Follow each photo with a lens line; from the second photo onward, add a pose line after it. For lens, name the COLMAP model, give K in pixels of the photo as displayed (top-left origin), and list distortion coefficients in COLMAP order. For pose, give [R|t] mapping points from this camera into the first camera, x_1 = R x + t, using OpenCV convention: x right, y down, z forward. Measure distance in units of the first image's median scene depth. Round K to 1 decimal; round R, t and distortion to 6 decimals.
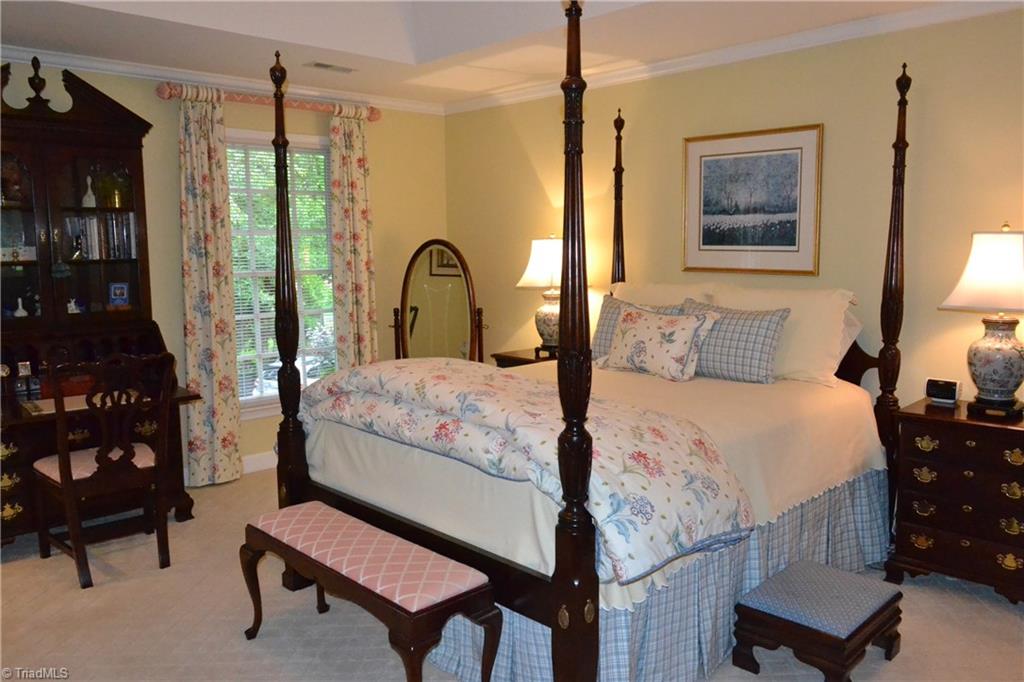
lens RADIAL K [[810.6, 0, 509.3], [0, 810.6, 334.6], [0, 0, 1]] dist [0.012329, 0.006501]
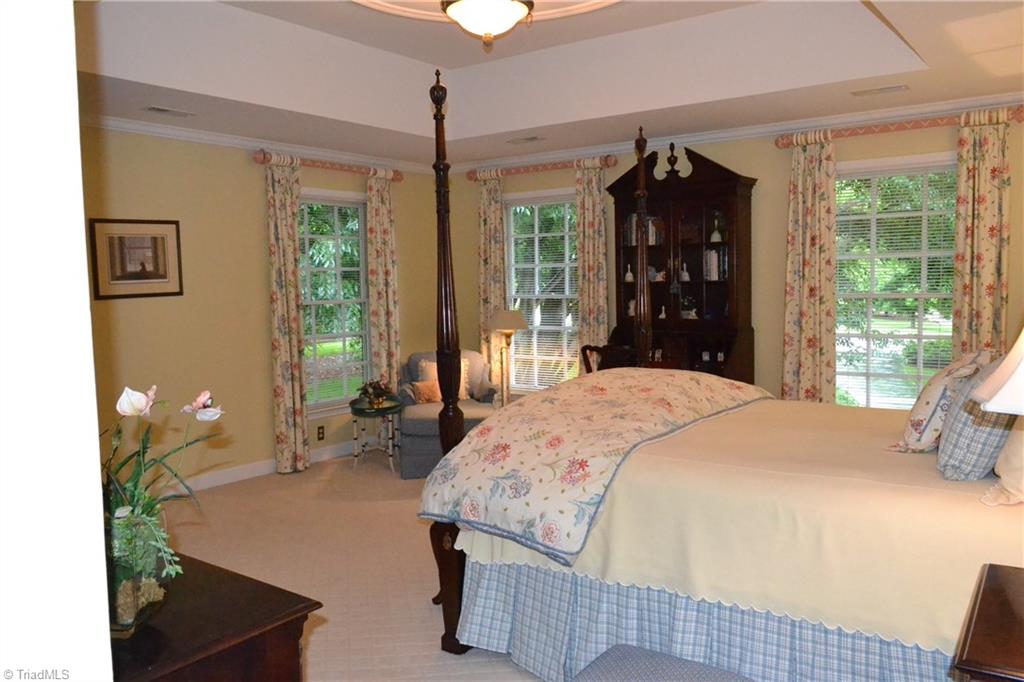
lens RADIAL K [[810.6, 0, 508.0], [0, 810.6, 344.5], [0, 0, 1]] dist [0.012329, 0.006501]
pose [[0.176814, 0.089195, -0.980194, 0.700743], [-0.099373, 0.992414, 0.072381, -0.046829], [0.979215, 0.084607, 0.184336, 0.395860]]
